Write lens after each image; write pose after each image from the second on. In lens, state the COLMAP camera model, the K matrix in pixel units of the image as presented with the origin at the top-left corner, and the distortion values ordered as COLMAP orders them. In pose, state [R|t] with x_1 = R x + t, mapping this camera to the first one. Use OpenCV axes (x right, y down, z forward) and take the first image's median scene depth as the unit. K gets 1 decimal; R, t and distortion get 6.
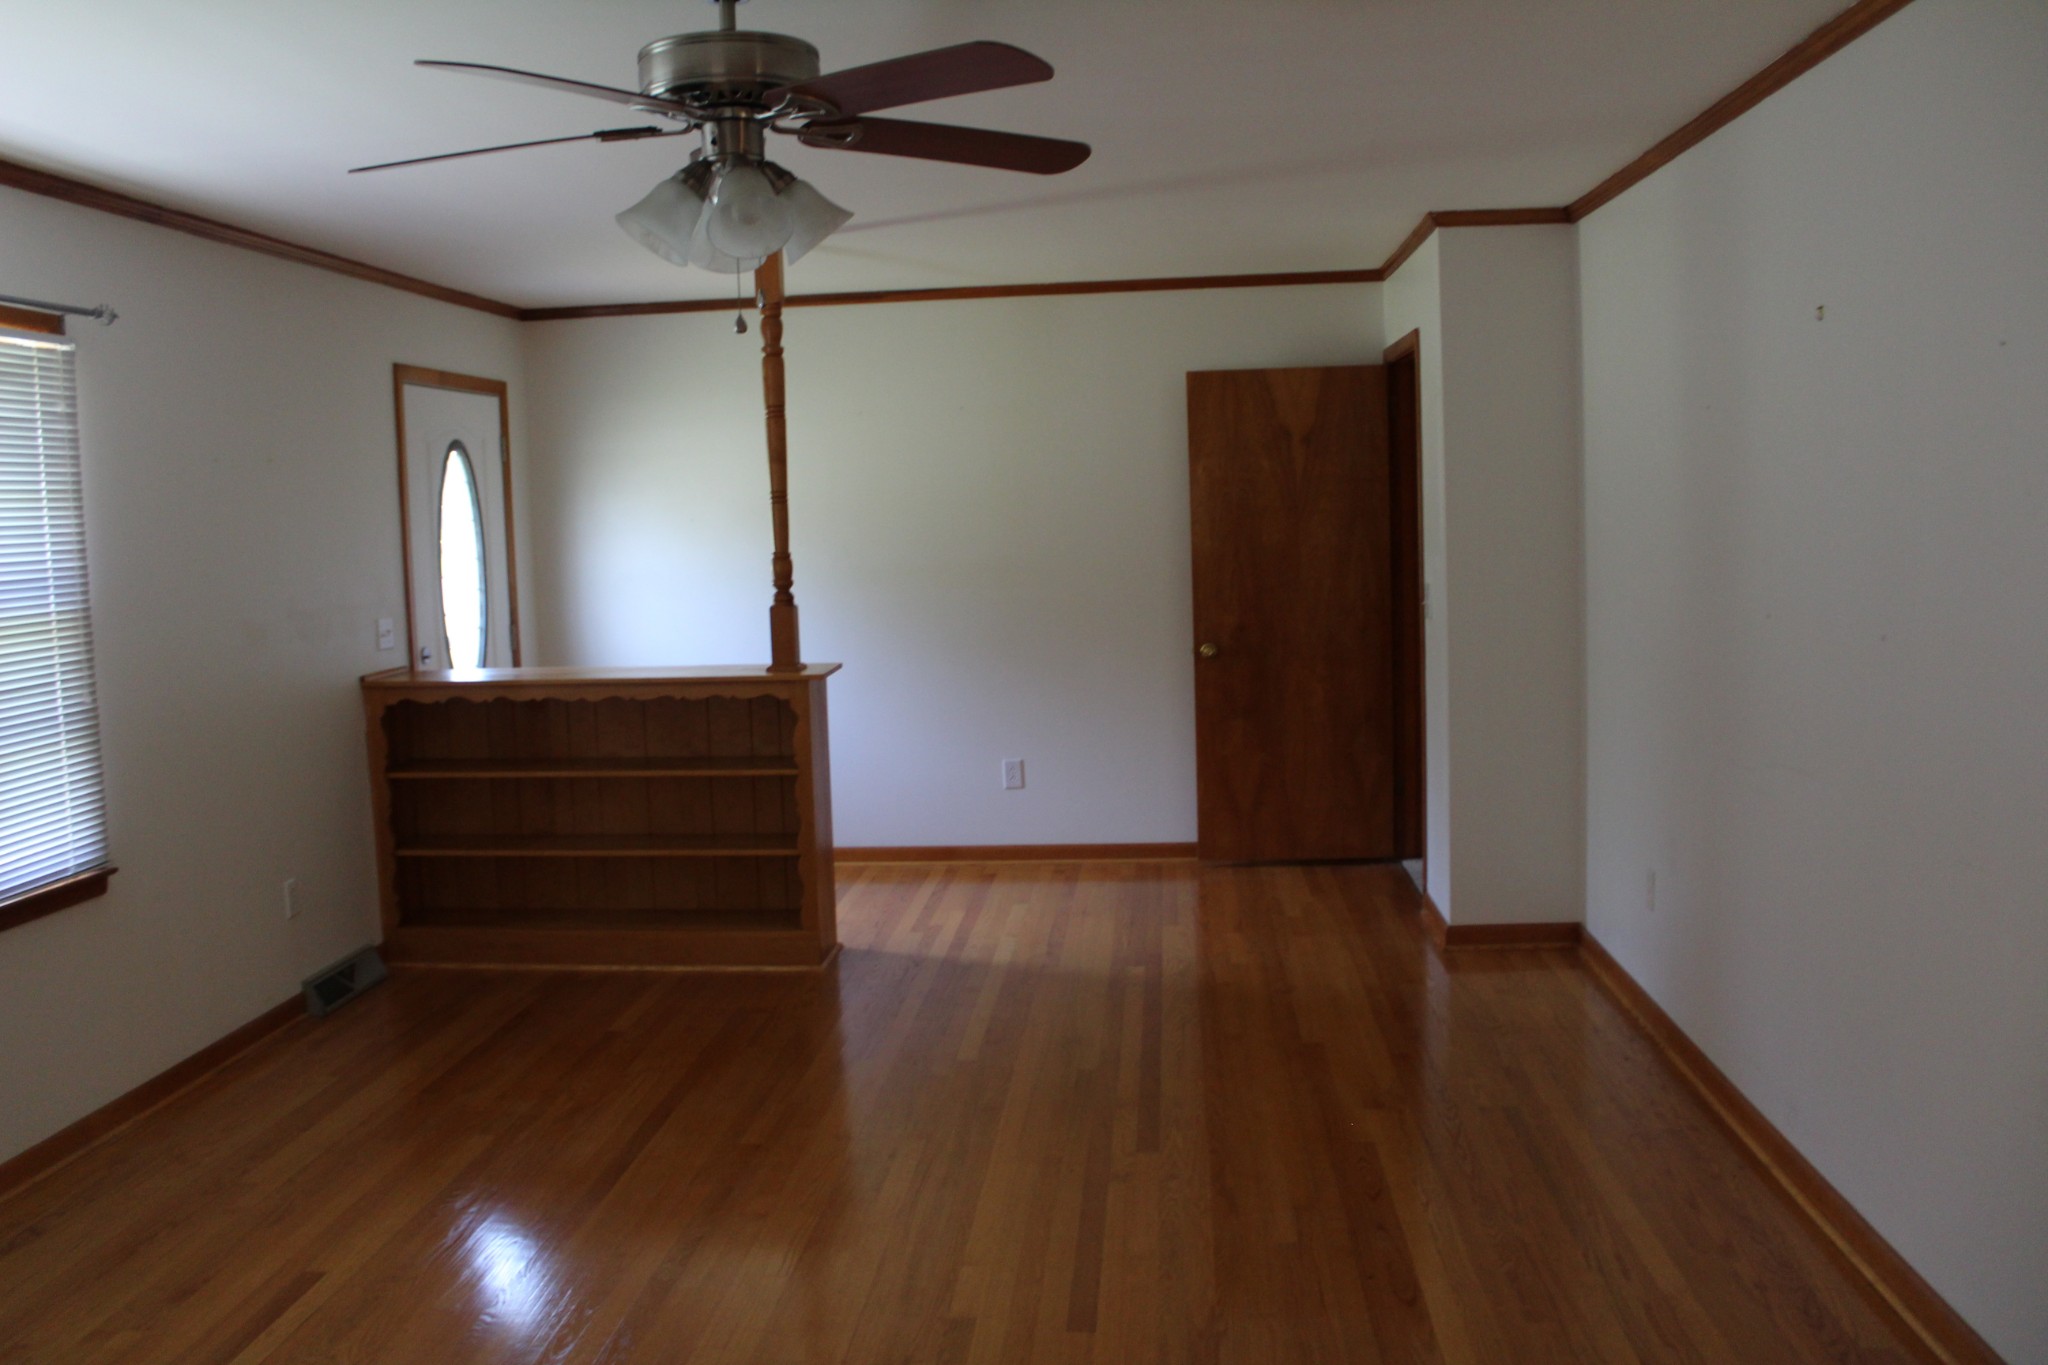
lens RADIAL K [[1707.8, 0, 991.1], [0, 1707.8, 681.8], [0, 0, 1]] dist [-0.000811, -0.001114]
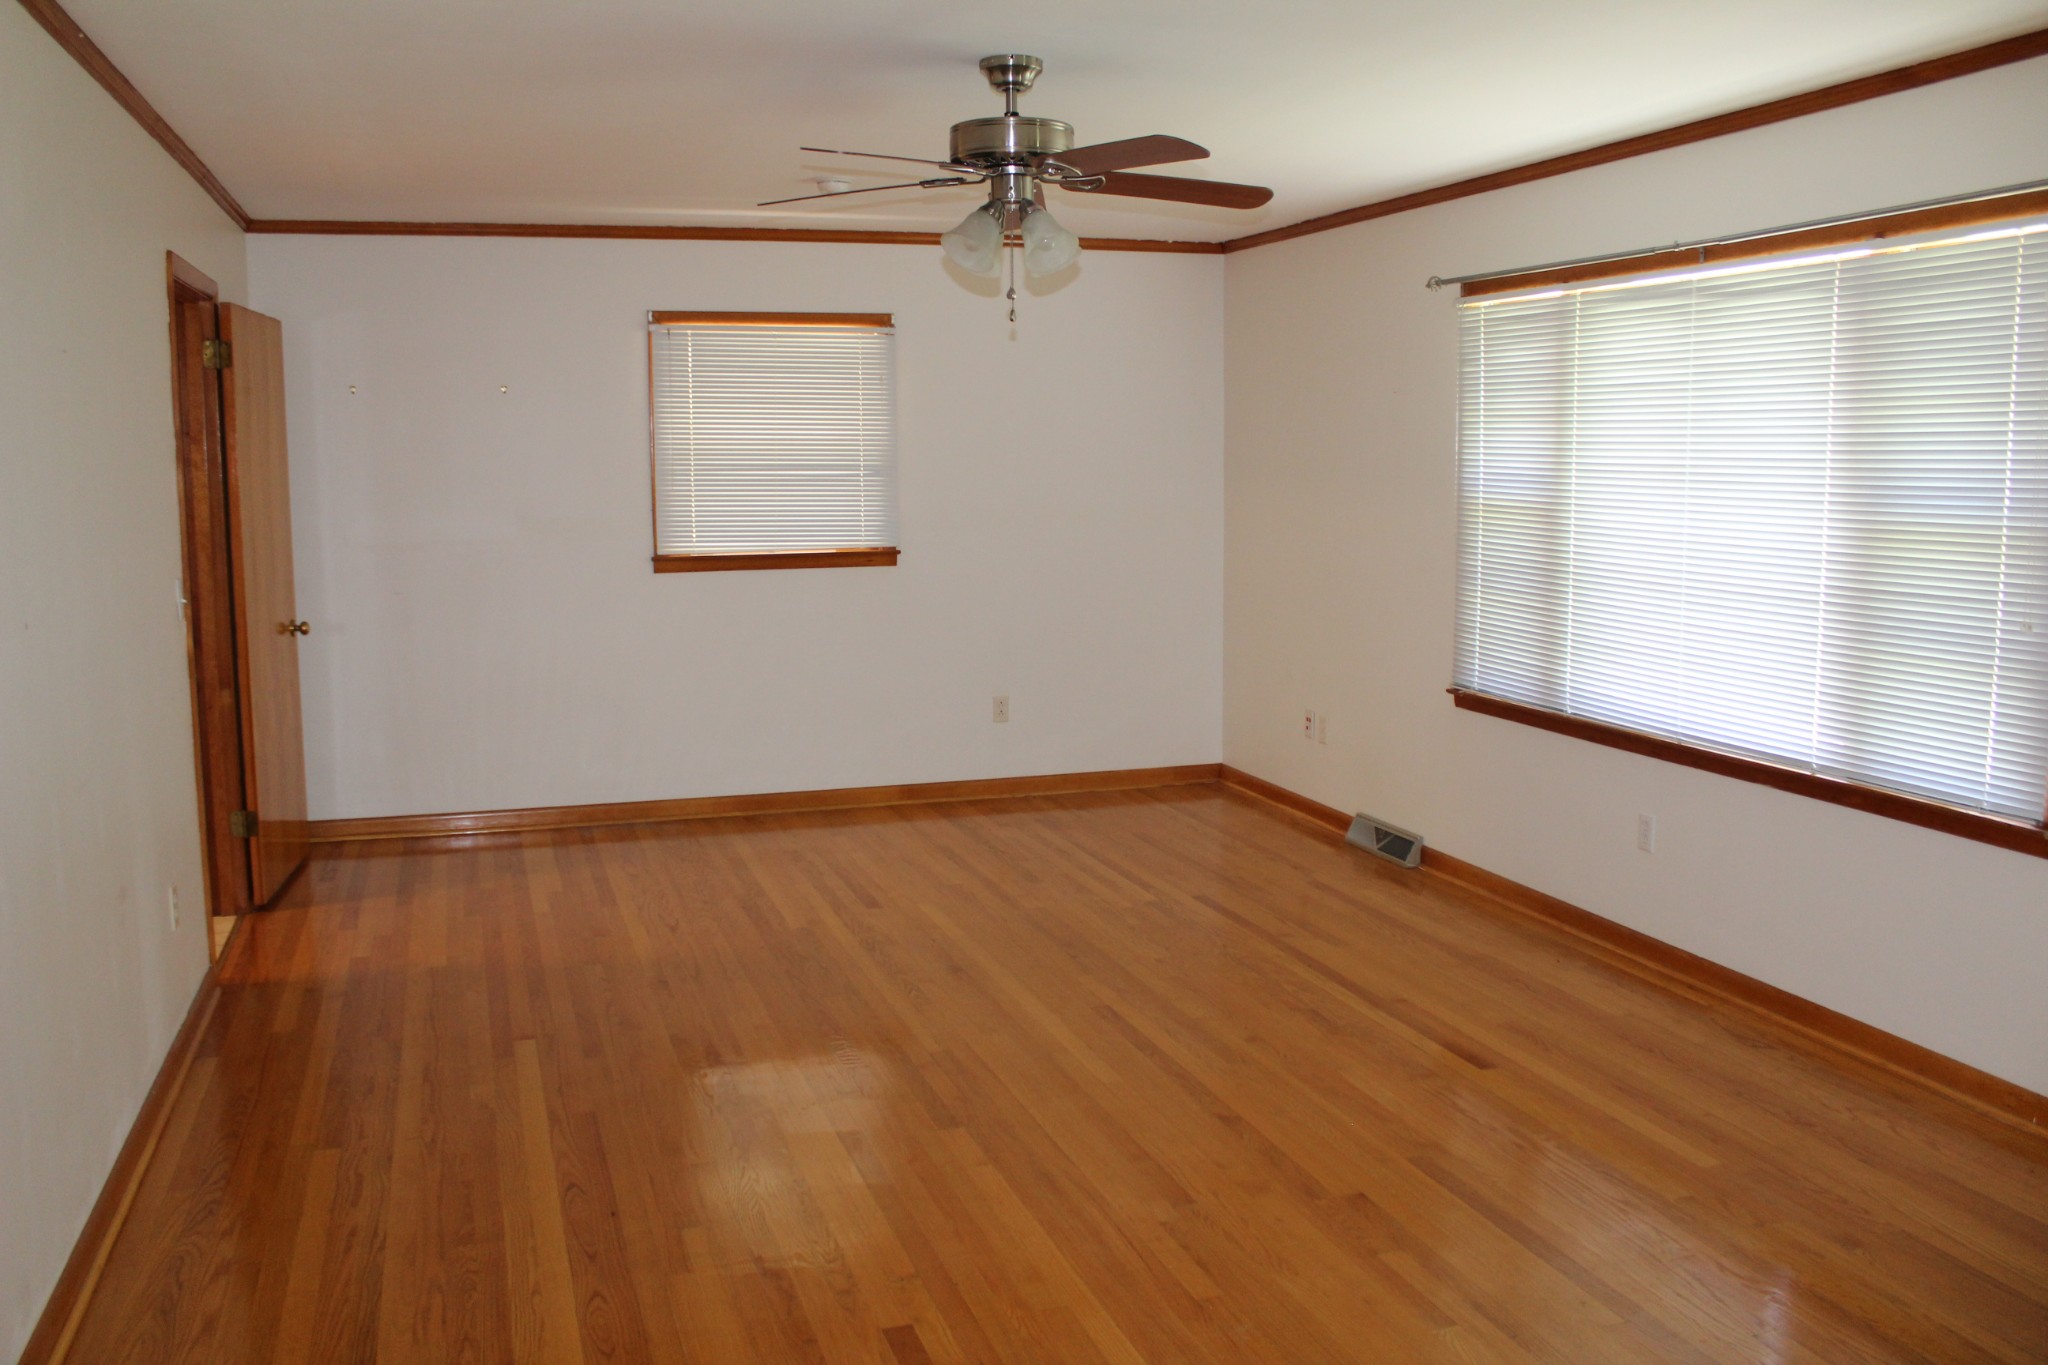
lens RADIAL K [[1707.8, 0, 991.1], [0, 1707.8, 681.8], [0, 0, 1]] dist [-0.000811, -0.001114]
pose [[-0.913558, 0.094483, -0.395581, 0.335820], [-0.007248, 0.968705, 0.248109, -0.191638], [0.406643, 0.229529, -0.884284, 1.677254]]
